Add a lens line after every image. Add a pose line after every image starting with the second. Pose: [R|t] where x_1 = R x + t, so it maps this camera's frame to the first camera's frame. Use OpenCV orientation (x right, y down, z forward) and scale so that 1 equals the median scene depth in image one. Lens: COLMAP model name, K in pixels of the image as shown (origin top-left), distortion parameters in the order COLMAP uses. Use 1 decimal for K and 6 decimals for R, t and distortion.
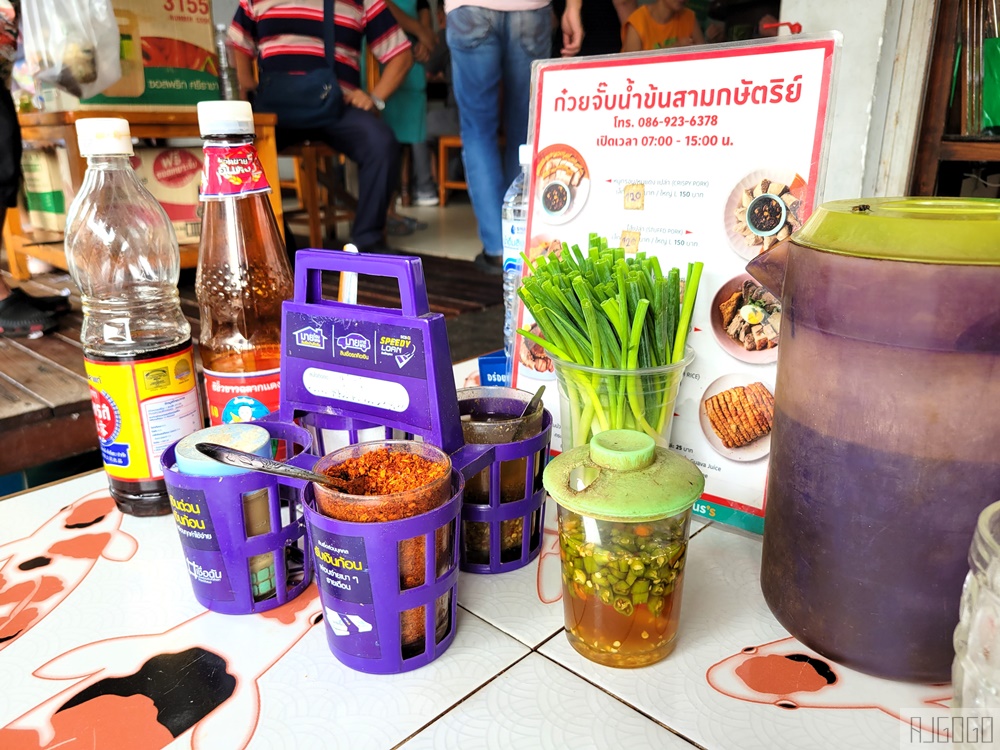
lens RADIAL K [[746.2, 0, 500.2], [0, 746.2, 380.0], [0, 0, 1]] dist [-0.014340, -0.002417]
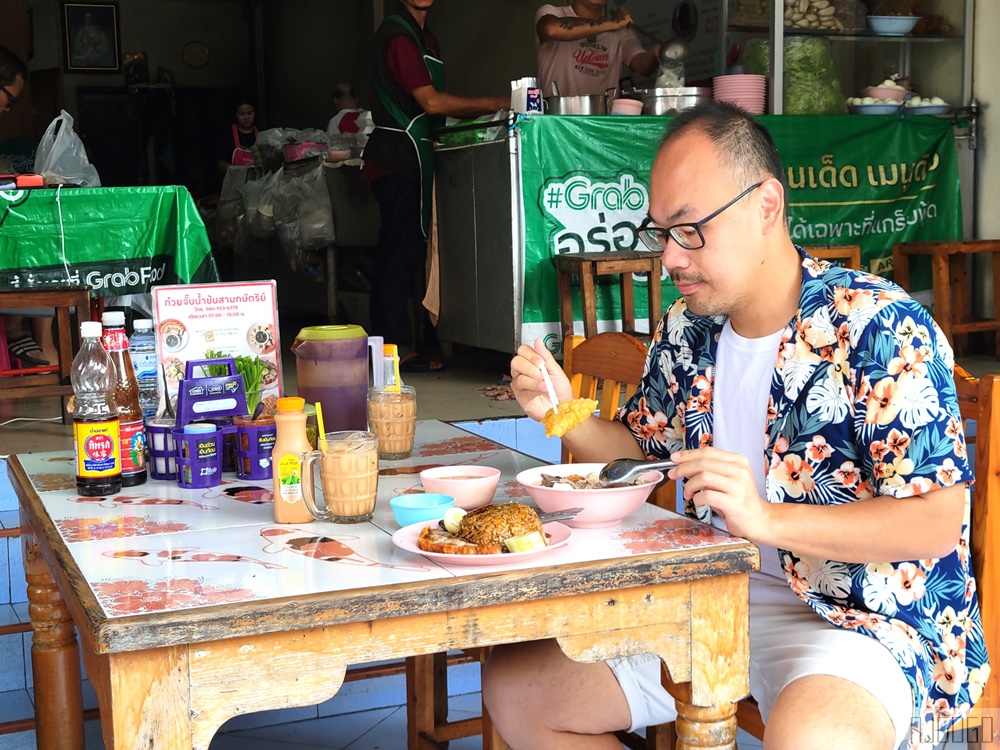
lens RADIAL K [[1541.4, 0, 500.6], [0, 1541.4, 375.7], [0, 0, 1]] dist [0.055173, 0.000000]
pose [[0.400961, -0.100224, 0.910596, -6.894772], [0.299376, 0.953757, -0.026849, 0.524802], [-0.865797, 0.283377, 0.412425, -3.262685]]
